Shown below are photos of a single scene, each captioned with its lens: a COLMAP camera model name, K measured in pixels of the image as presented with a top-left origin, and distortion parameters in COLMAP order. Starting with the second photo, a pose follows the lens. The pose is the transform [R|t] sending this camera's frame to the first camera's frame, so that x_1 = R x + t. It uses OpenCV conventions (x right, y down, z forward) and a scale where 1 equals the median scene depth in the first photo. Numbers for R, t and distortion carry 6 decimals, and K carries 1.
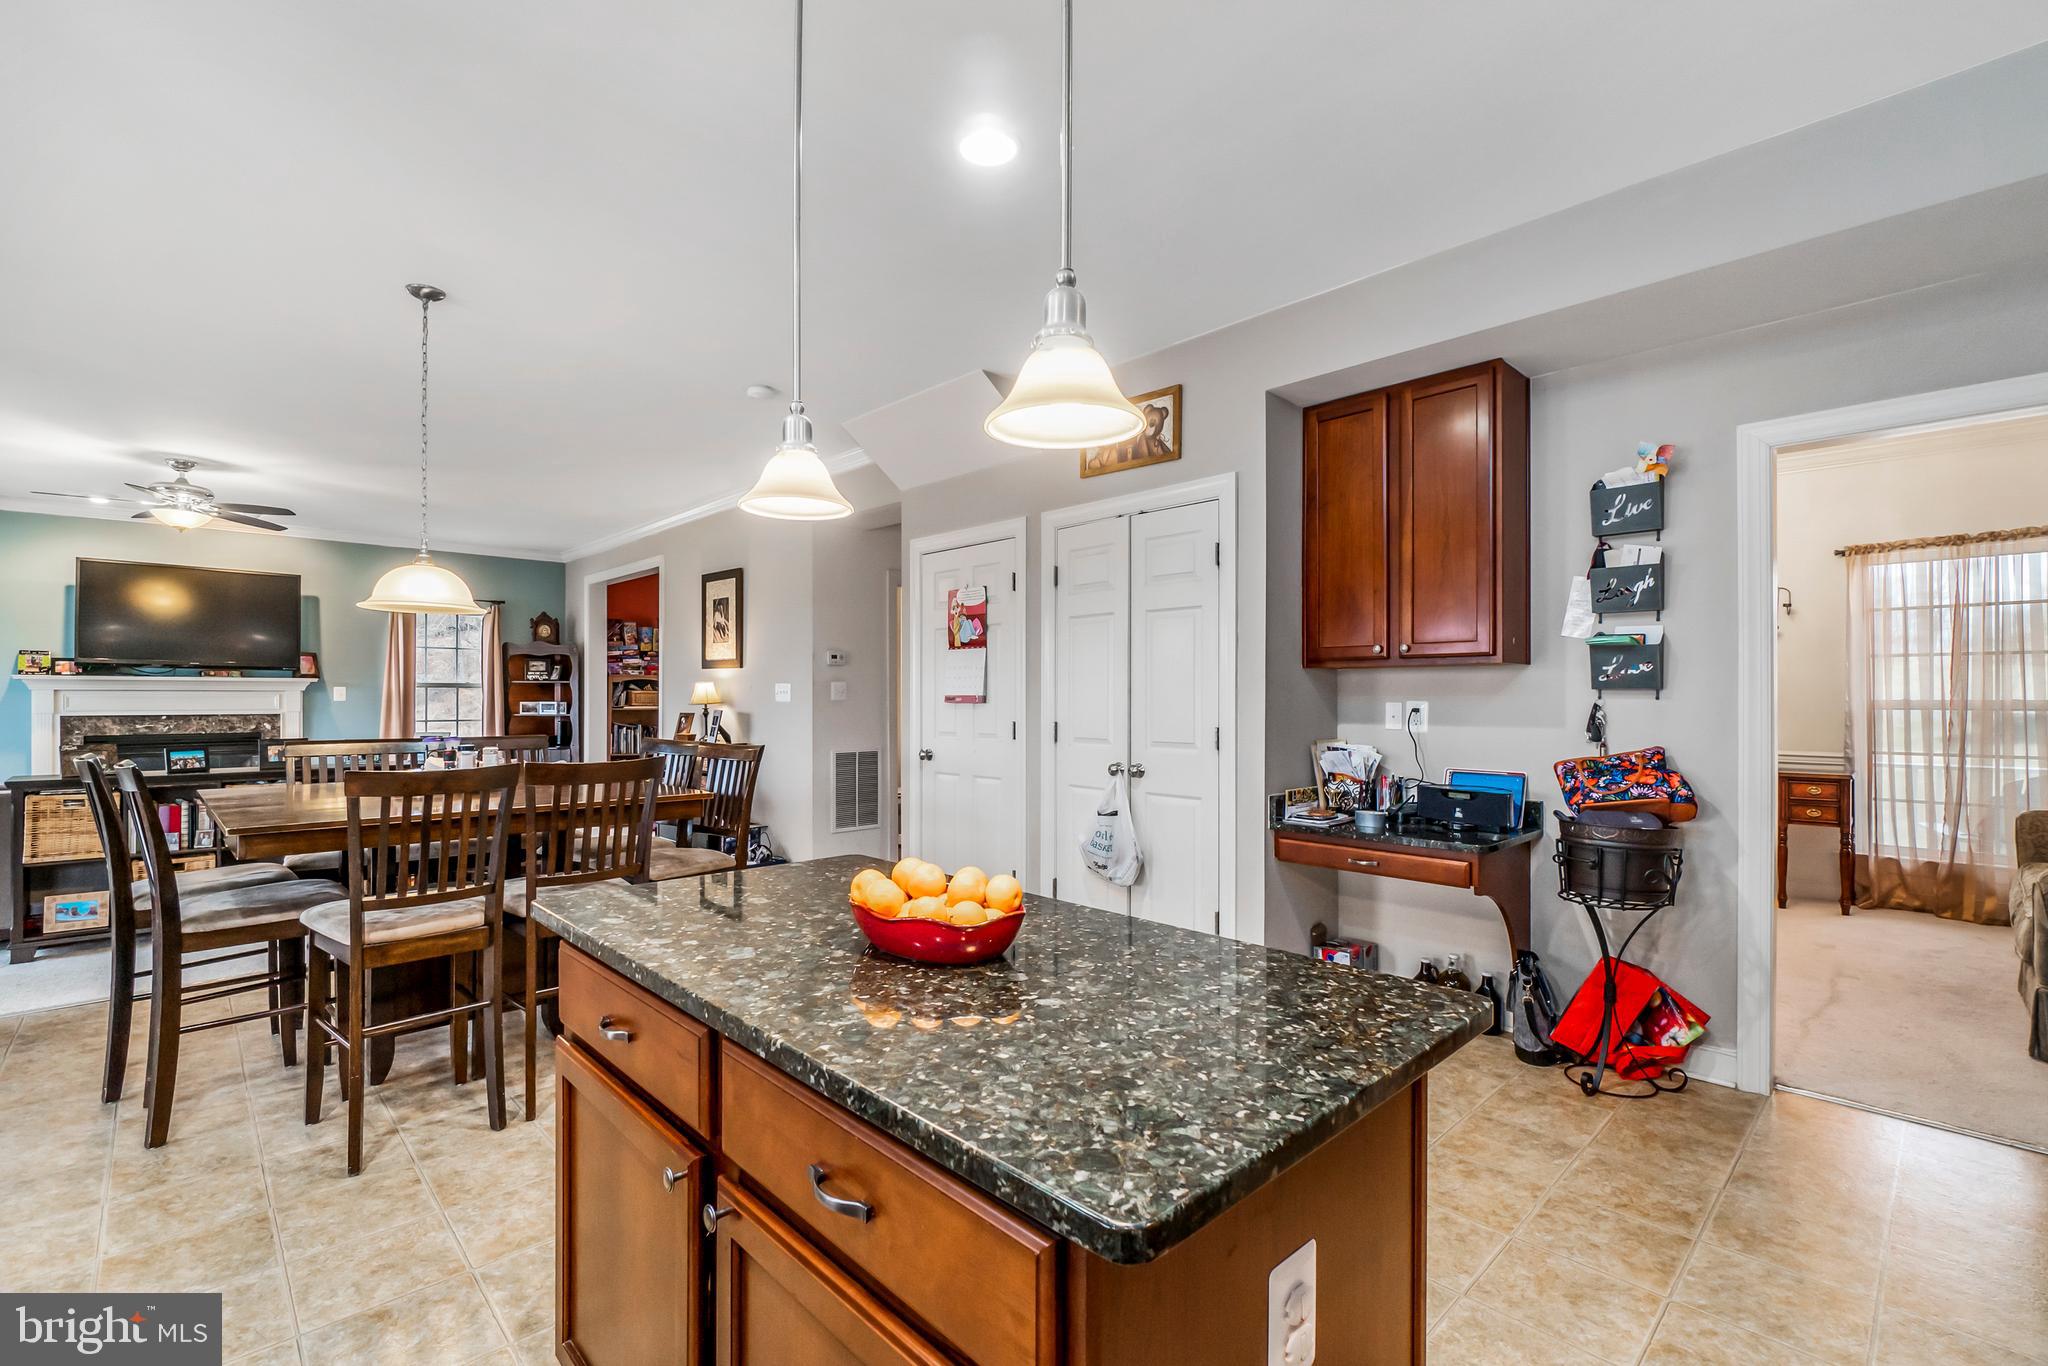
lens RADIAL K [[901.0, 0, 991.4], [0, 901.0, 691.1], [0, 0, 1]] dist [-0.001448, -0.000657]
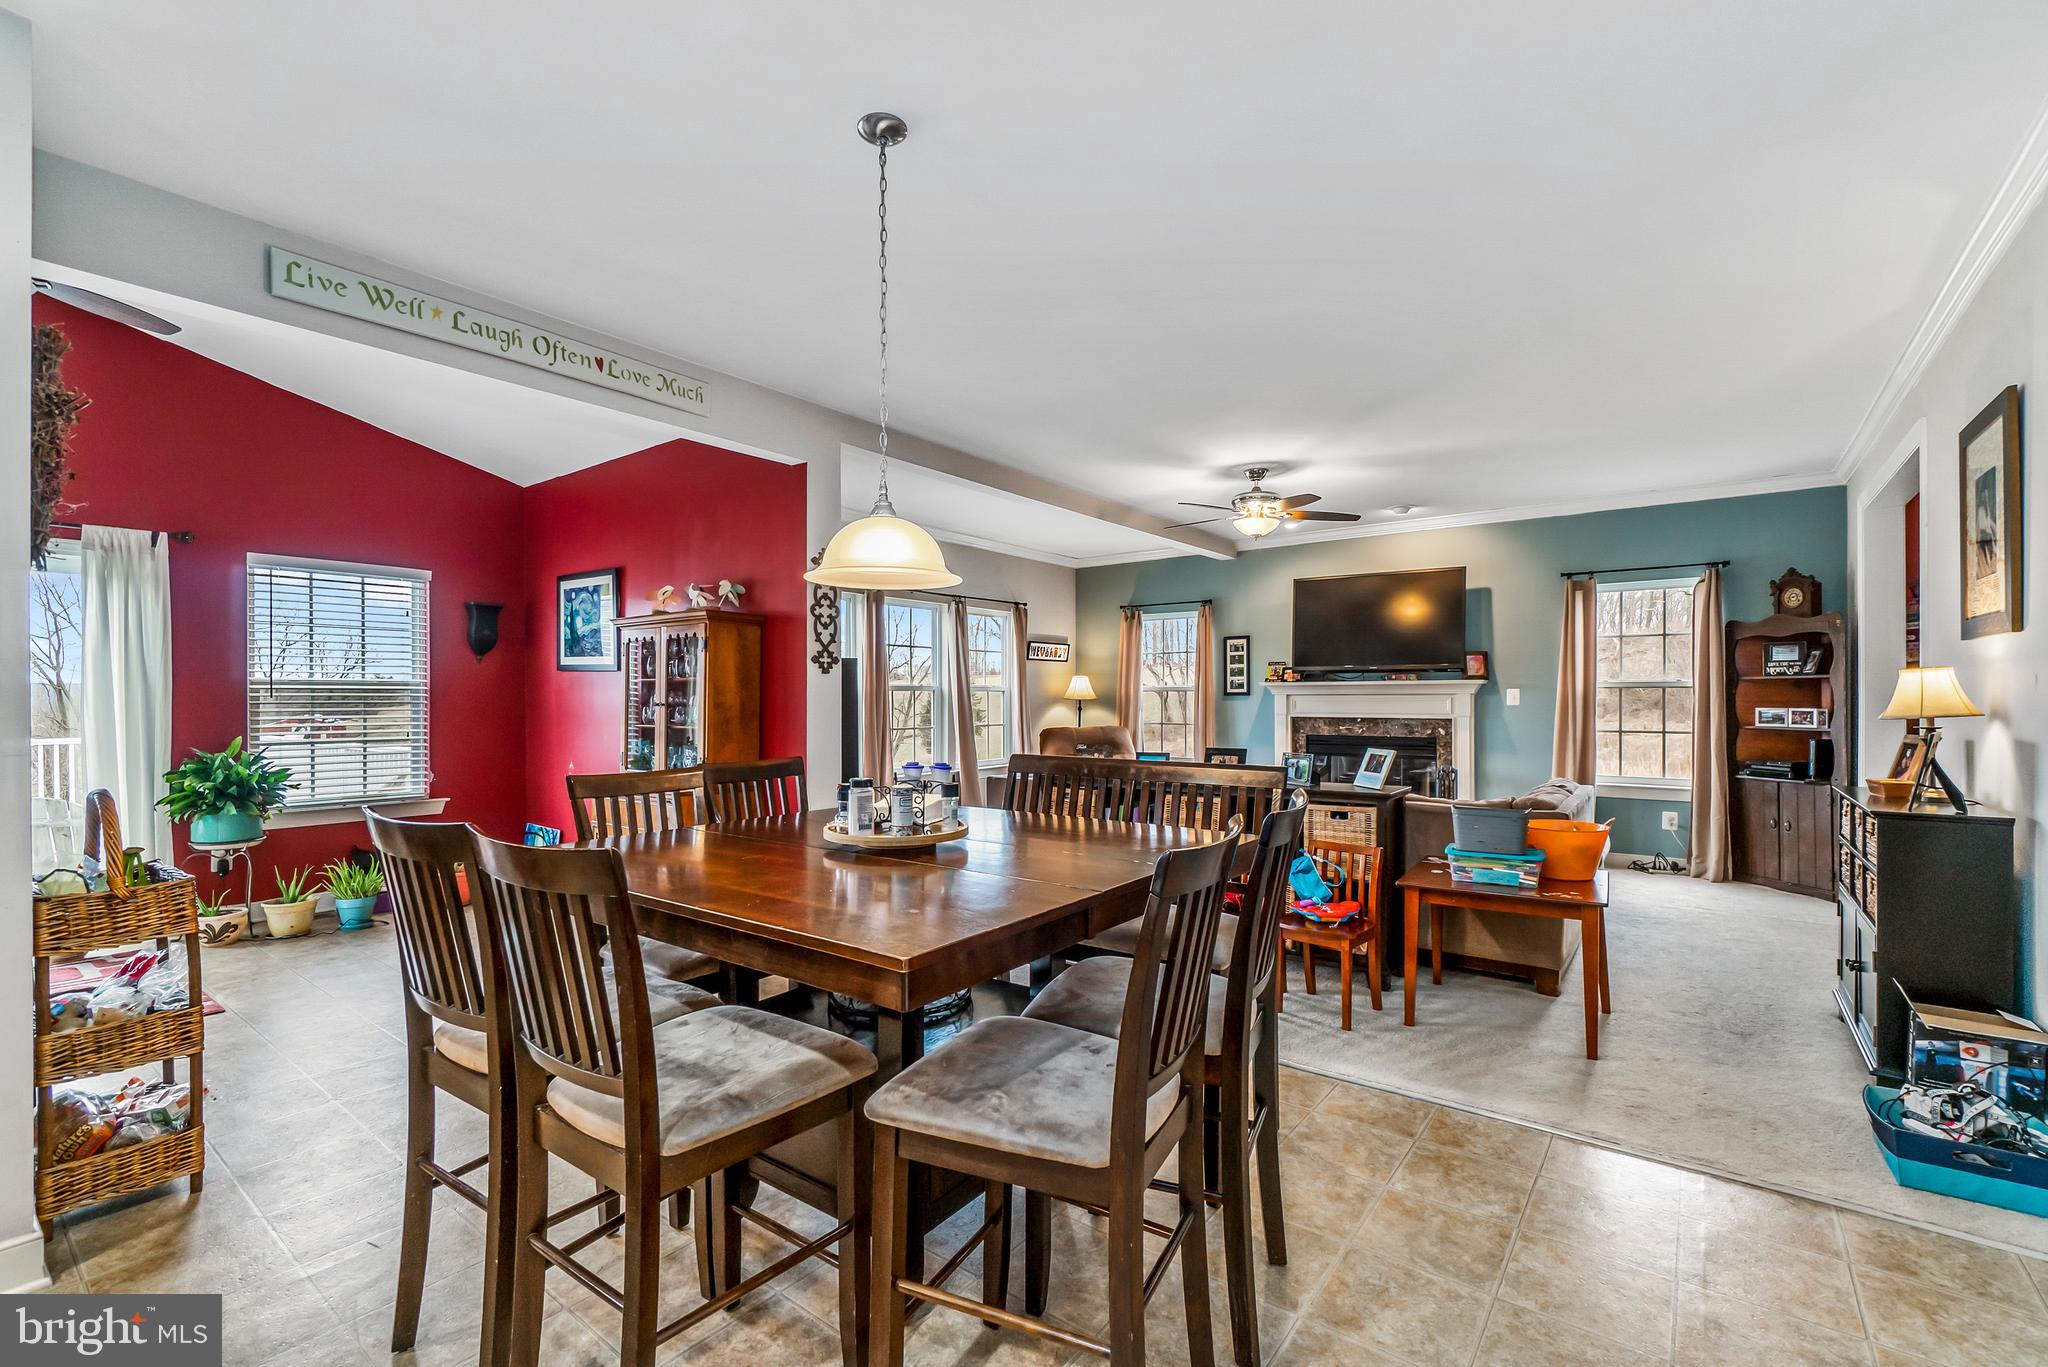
lens RADIAL K [[879.6, 0, 1020.5], [0, 879.6, 702.8], [0, 0, 1]] dist [-0.010165, 0.000204]
pose [[0.168831, 0.003575, -0.985639, 0.032543], [0.008094, 0.999955, 0.005013, 0.000690], [0.985612, -0.008824, 0.168794, 0.465671]]
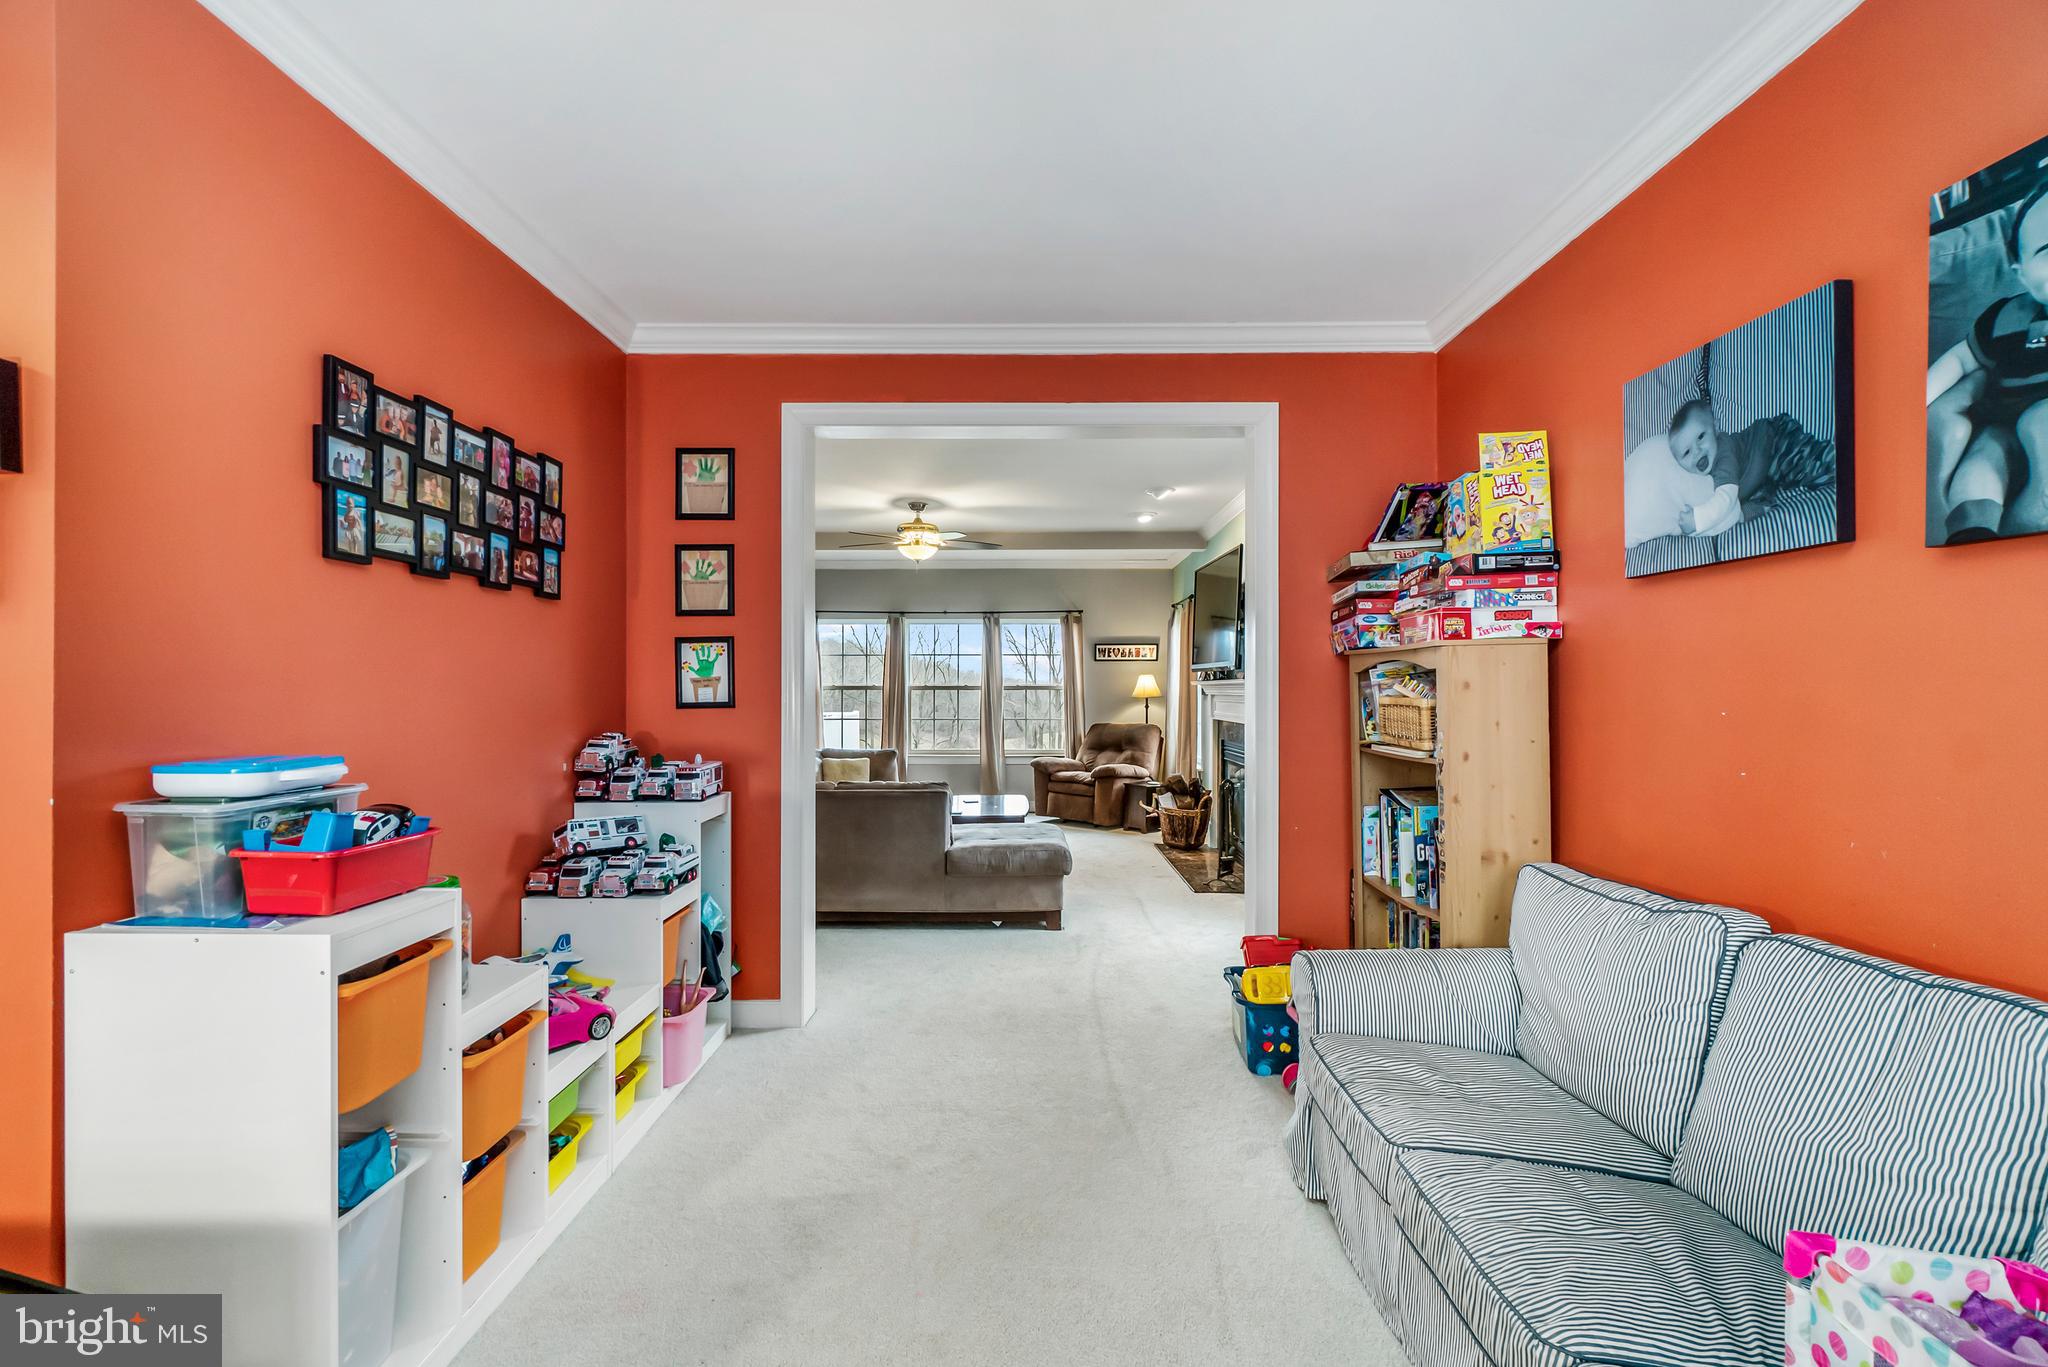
lens RADIAL K [[909.9, 0, 1022.6], [0, 909.9, 687.6], [0, 0, 1]] dist [0.000100, -0.000054]
pose [[-0.685804, -0.002420, -0.727783, -0.087561], [0.004281, 0.999964, -0.007359, -0.002651], [0.727774, -0.008162, -0.685768, 1.610766]]
